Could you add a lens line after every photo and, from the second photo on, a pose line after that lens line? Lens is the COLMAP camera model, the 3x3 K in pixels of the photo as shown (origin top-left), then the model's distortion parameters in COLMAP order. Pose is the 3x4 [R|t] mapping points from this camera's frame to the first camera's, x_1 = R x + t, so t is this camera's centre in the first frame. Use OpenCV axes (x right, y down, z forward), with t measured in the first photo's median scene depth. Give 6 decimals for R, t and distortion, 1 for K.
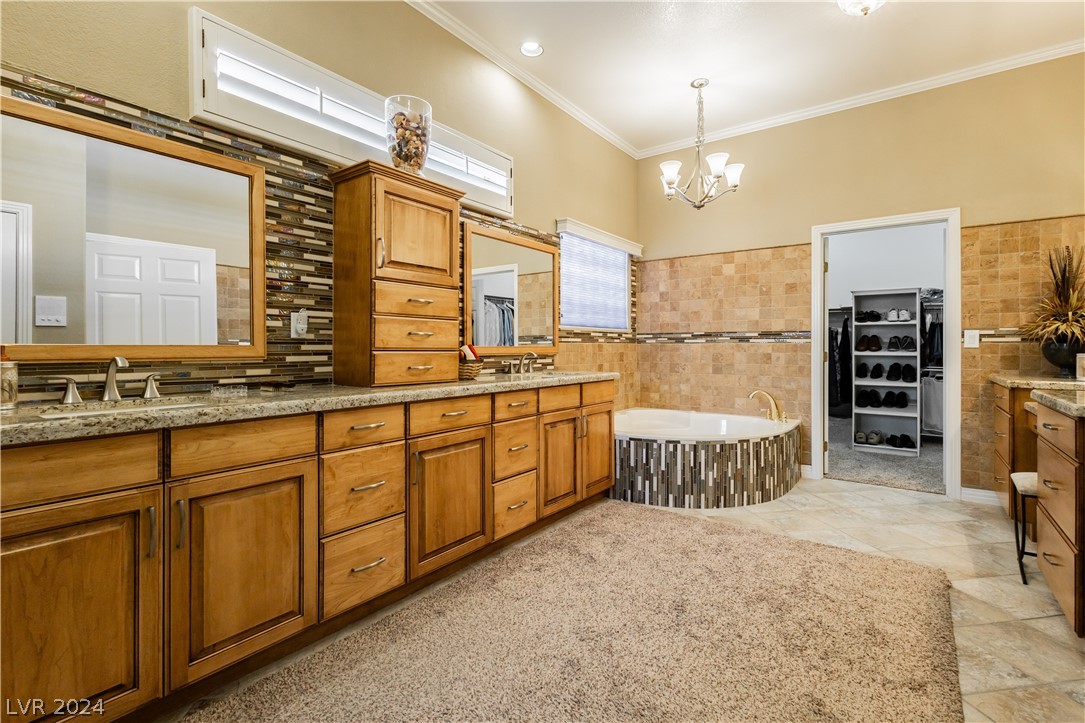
lens RADIAL K [[497.2, 0, 542.4], [0, 497.2, 342.4], [0, 0, 1]] dist [0.000847, 0.000218]
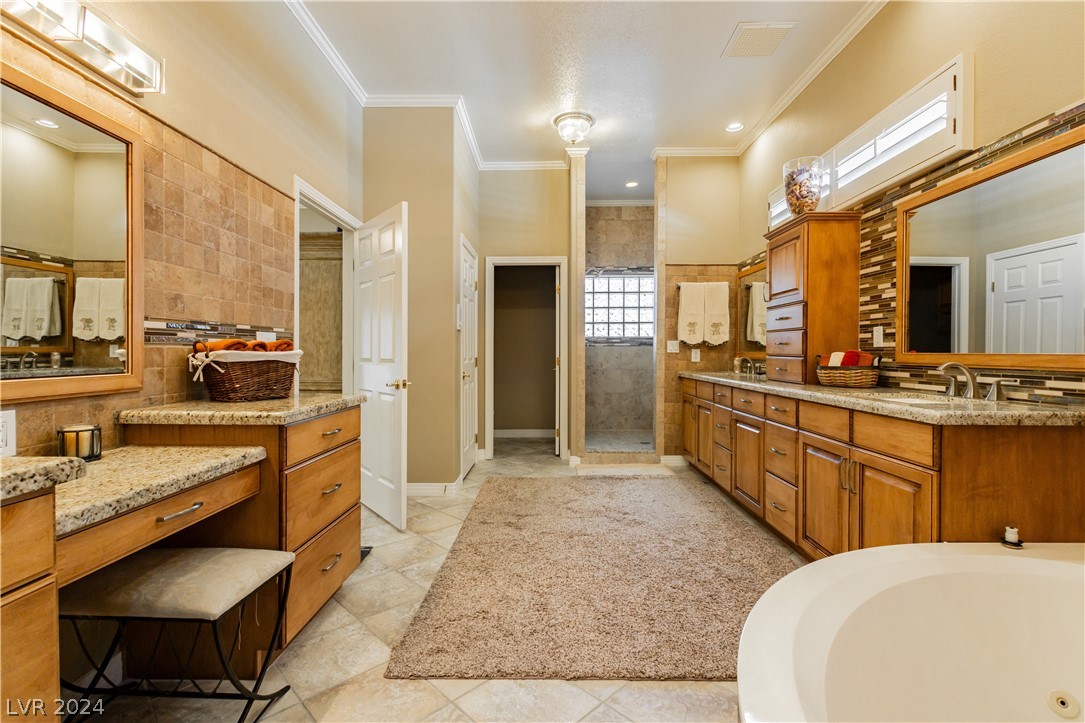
lens RADIAL K [[499.7, 0, 542.5], [0, 499.7, 361.5], [0, 0, 1]] dist [0.002704, 0.000242]
pose [[-0.812571, 0.005654, -0.582835, 0.960939], [-0.002002, 0.999920, 0.012491, 0.013698], [0.582859, 0.011317, -0.812494, 1.572869]]
